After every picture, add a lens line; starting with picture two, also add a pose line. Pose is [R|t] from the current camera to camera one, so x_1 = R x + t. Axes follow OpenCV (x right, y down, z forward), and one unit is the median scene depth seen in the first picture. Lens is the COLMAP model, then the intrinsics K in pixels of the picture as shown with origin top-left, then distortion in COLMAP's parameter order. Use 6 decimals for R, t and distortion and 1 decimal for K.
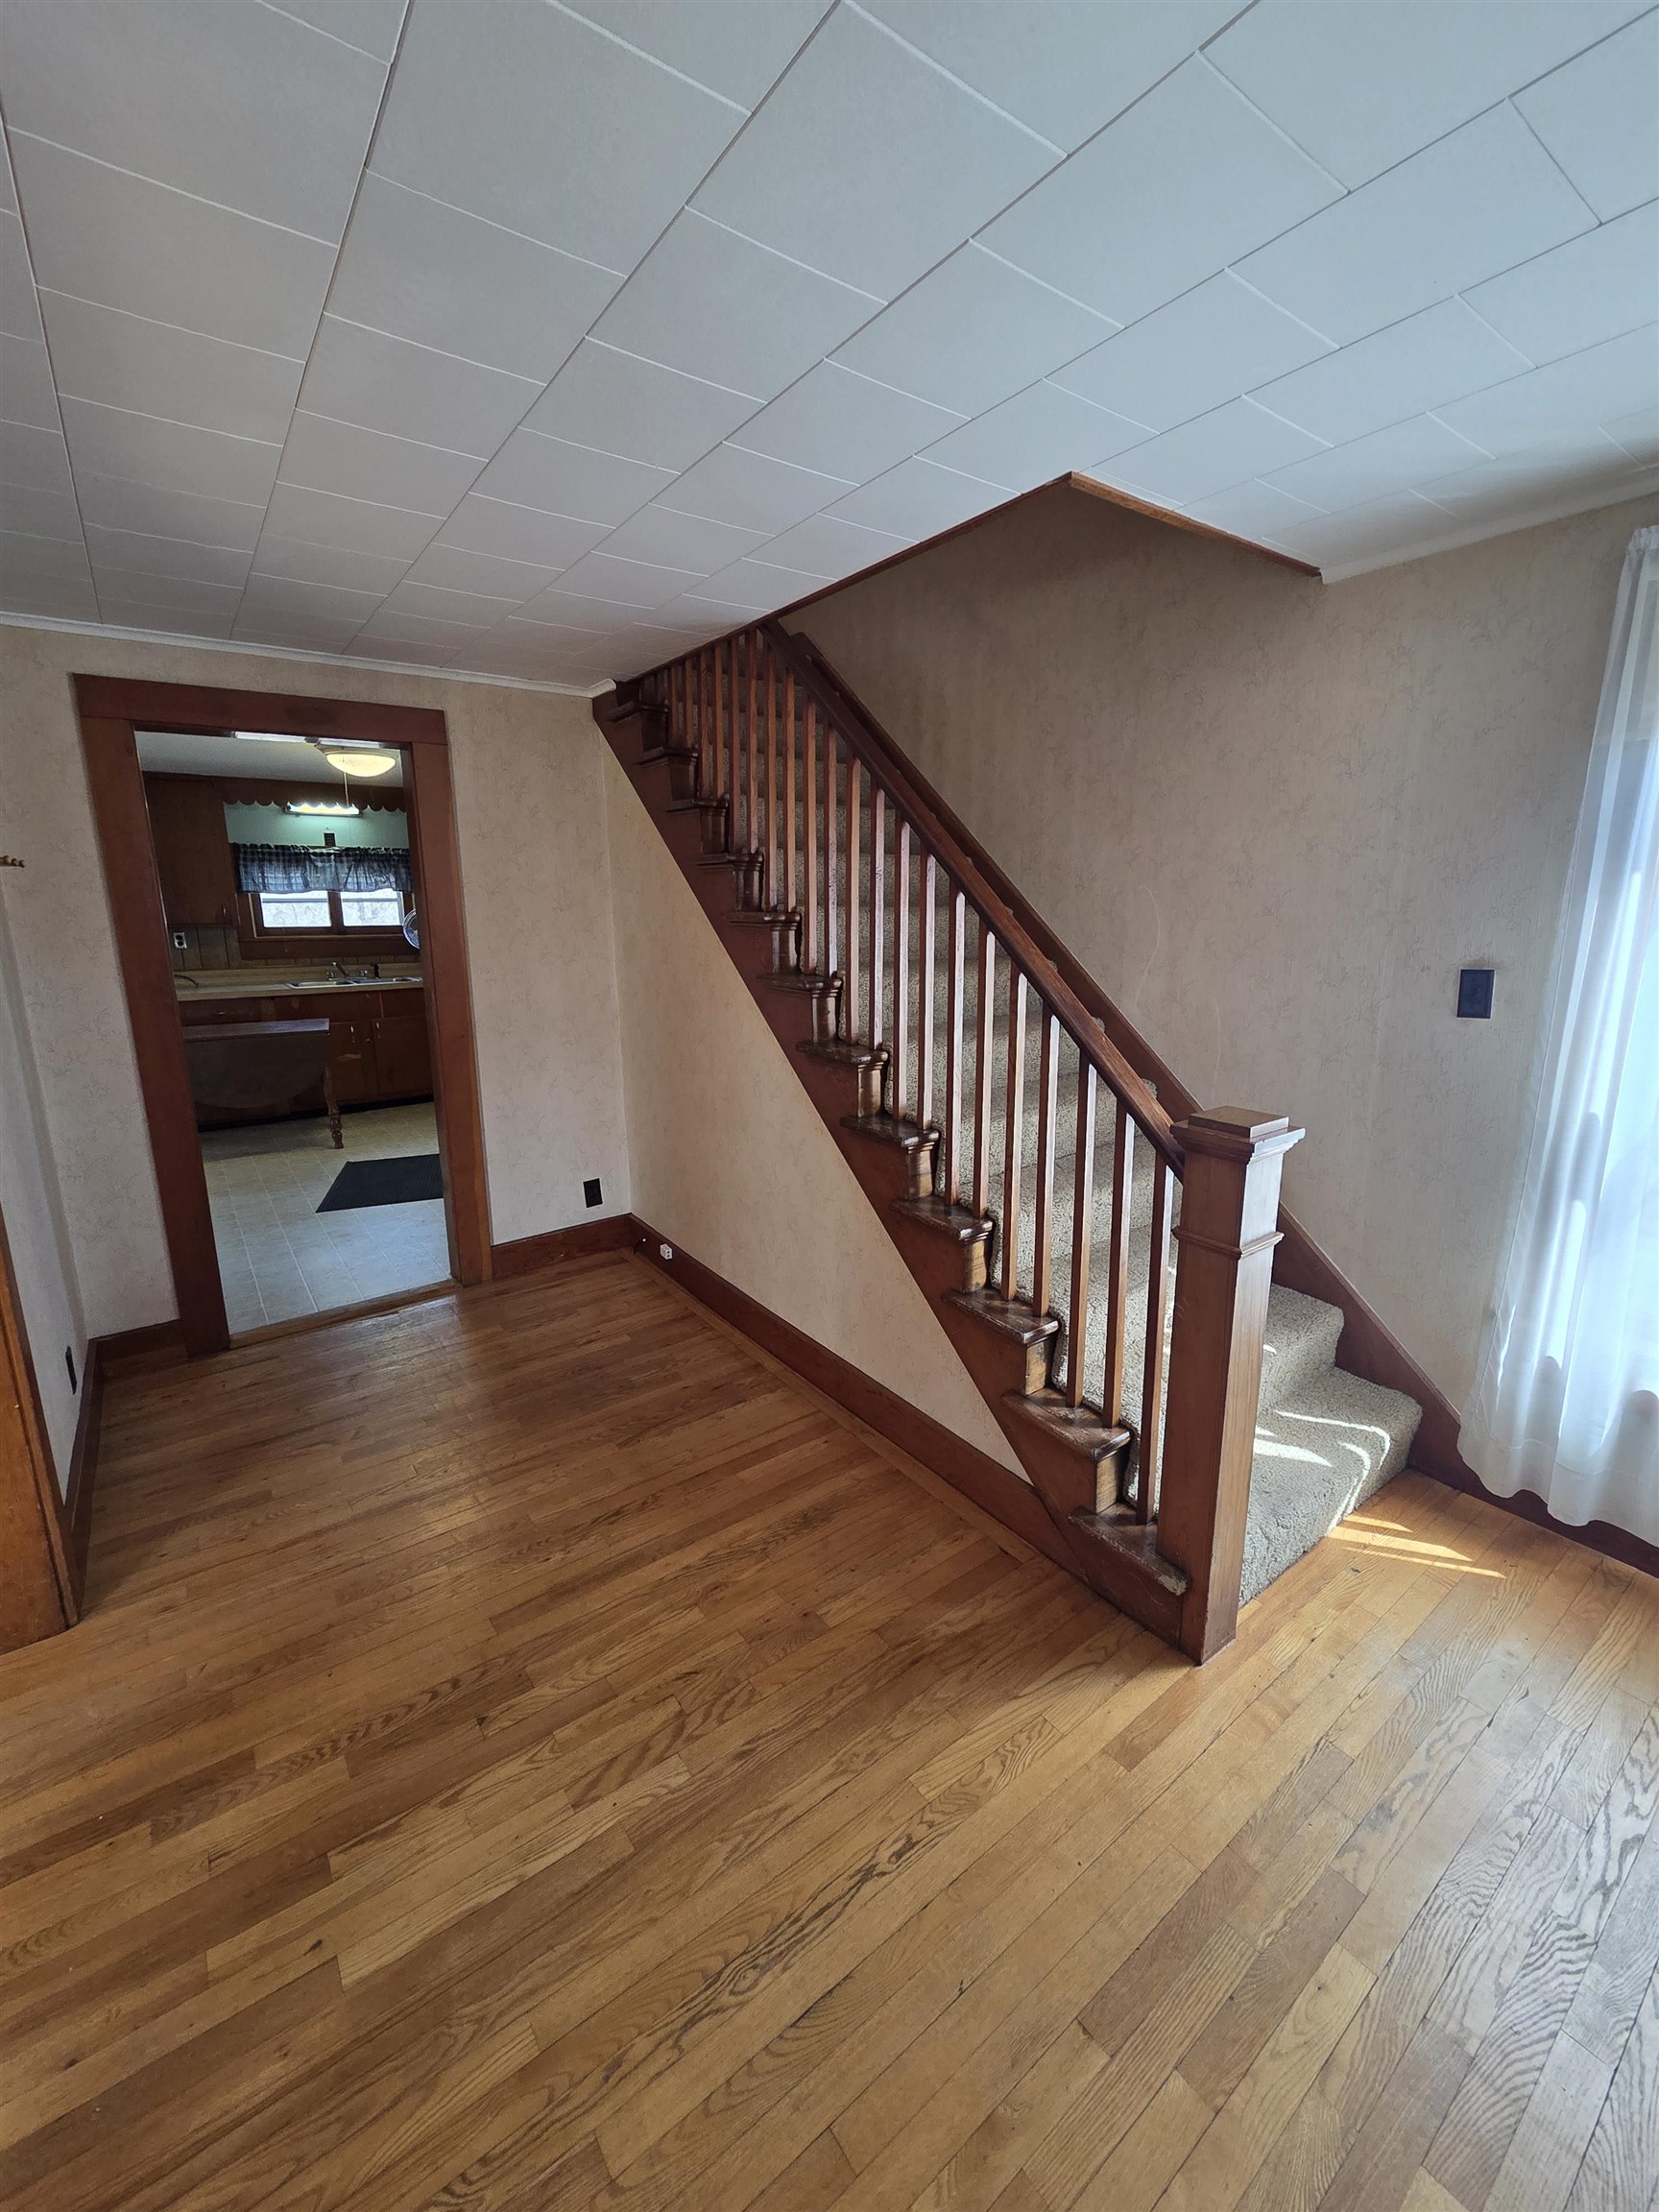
lens RADIAL K [[908.1, 0, 833.8], [0, 908.1, 1044.1], [0, 0, 1]] dist [0.000289, 0.000588]
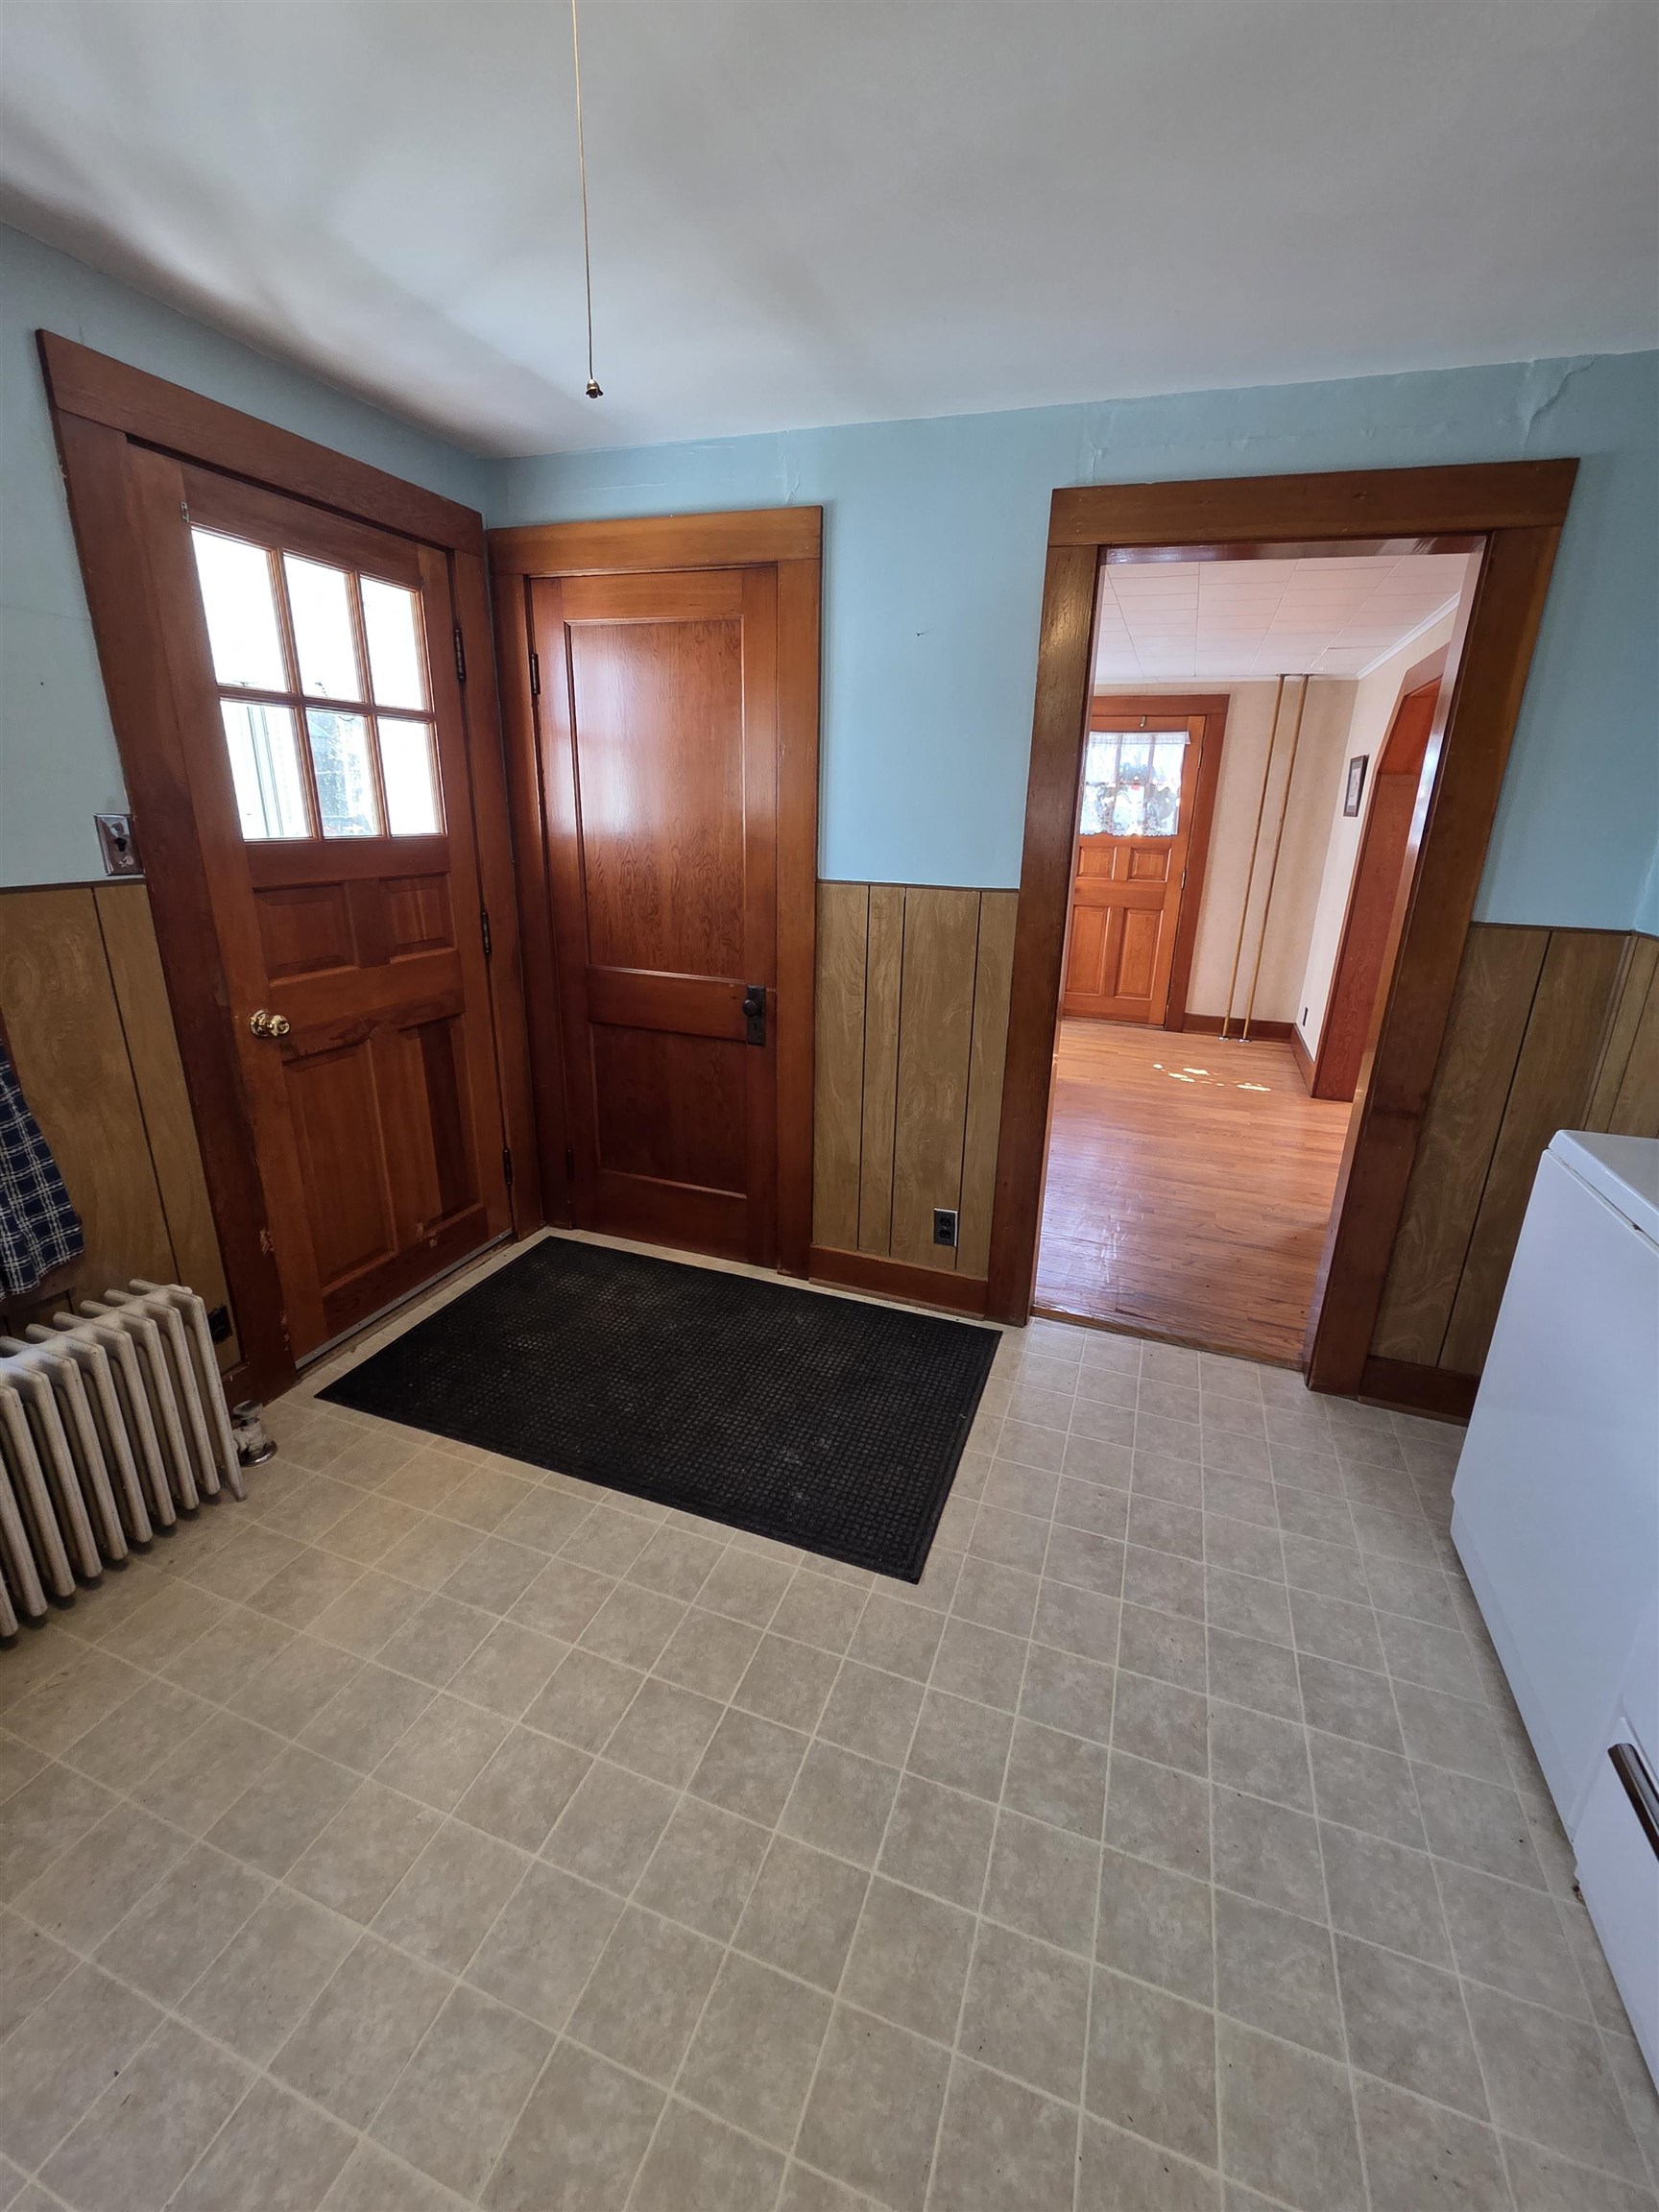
lens RADIAL K [[910.7, 0, 851.9], [0, 910.7, 1094.5], [0, 0, 1]] dist [-0.000078, -0.000545]
pose [[-0.560709, -0.258093, 0.786761, -1.506854], [0.108236, 0.919181, 0.378671, -0.362459], [-0.820908, 0.297480, -0.487459, 2.453200]]
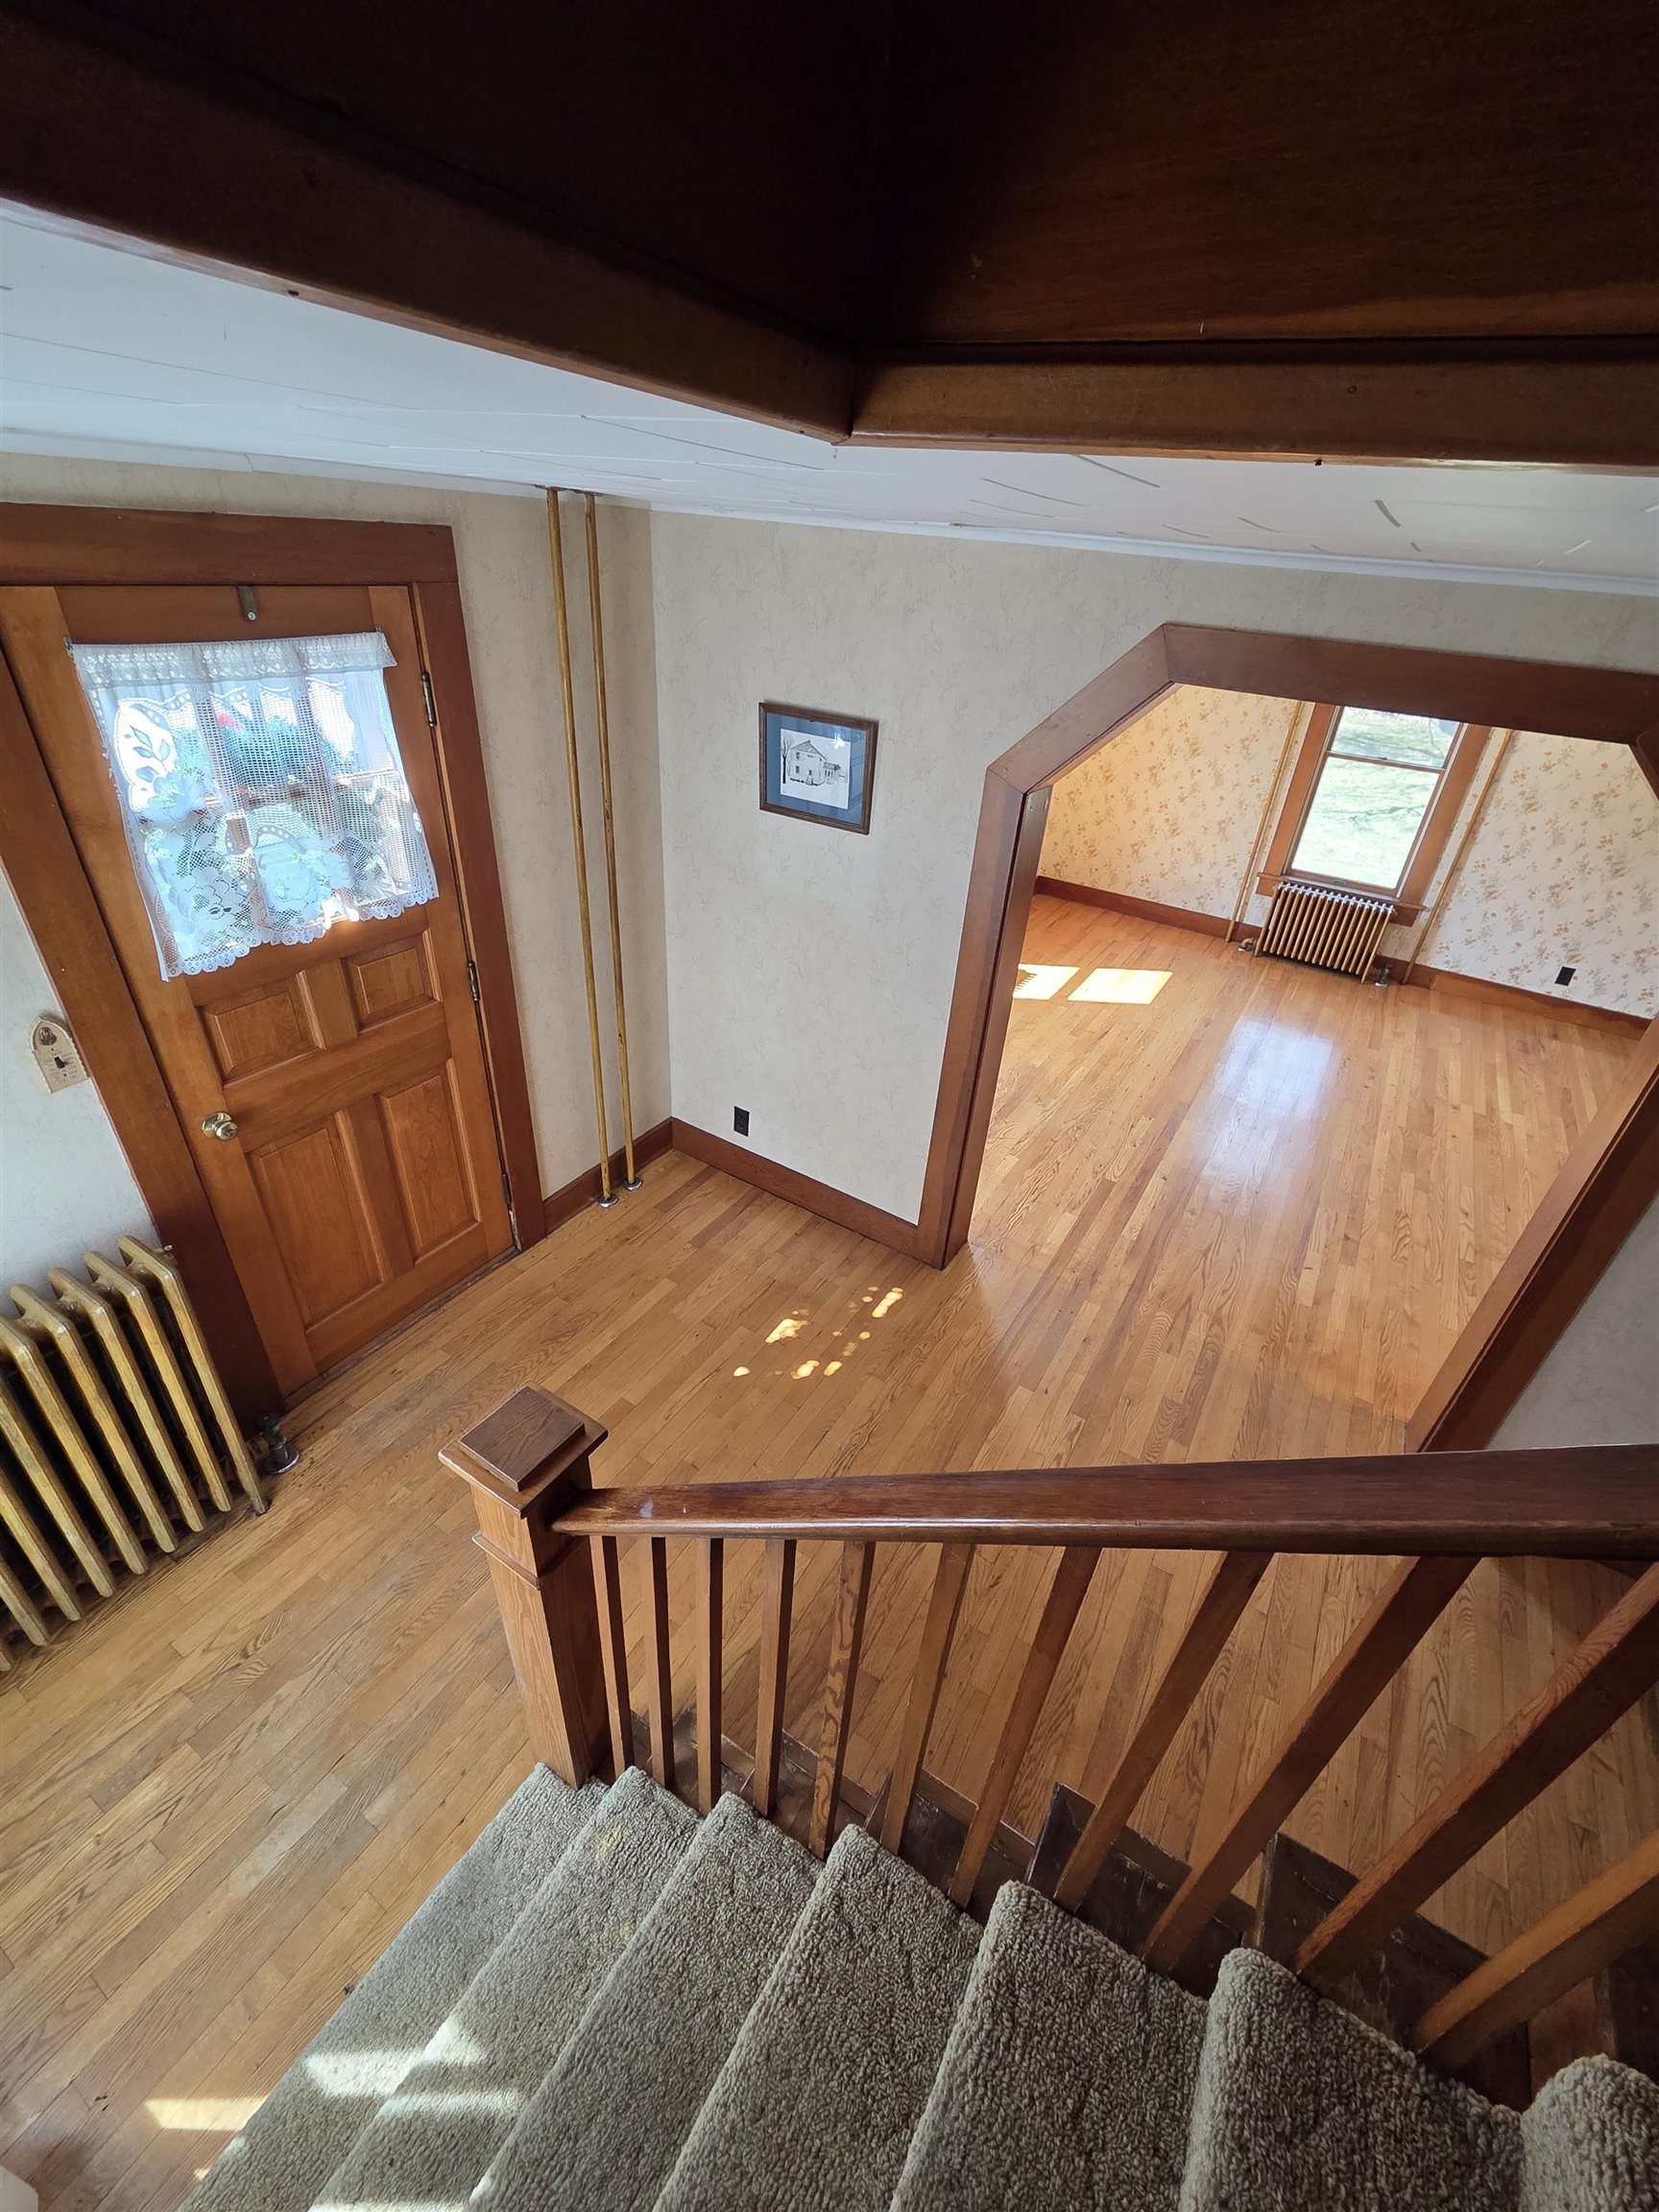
lens RADIAL K [[901.4, 0, 852.0], [0, 901.4, 1095.4], [0, 0, 1]] dist [0.002019, -0.003672]
pose [[-0.922407, 0.154883, -0.353804, 0.310479], [-0.118401, 0.758561, 0.640755, -0.524567], [0.367624, 0.632927, -0.681363, 1.138658]]
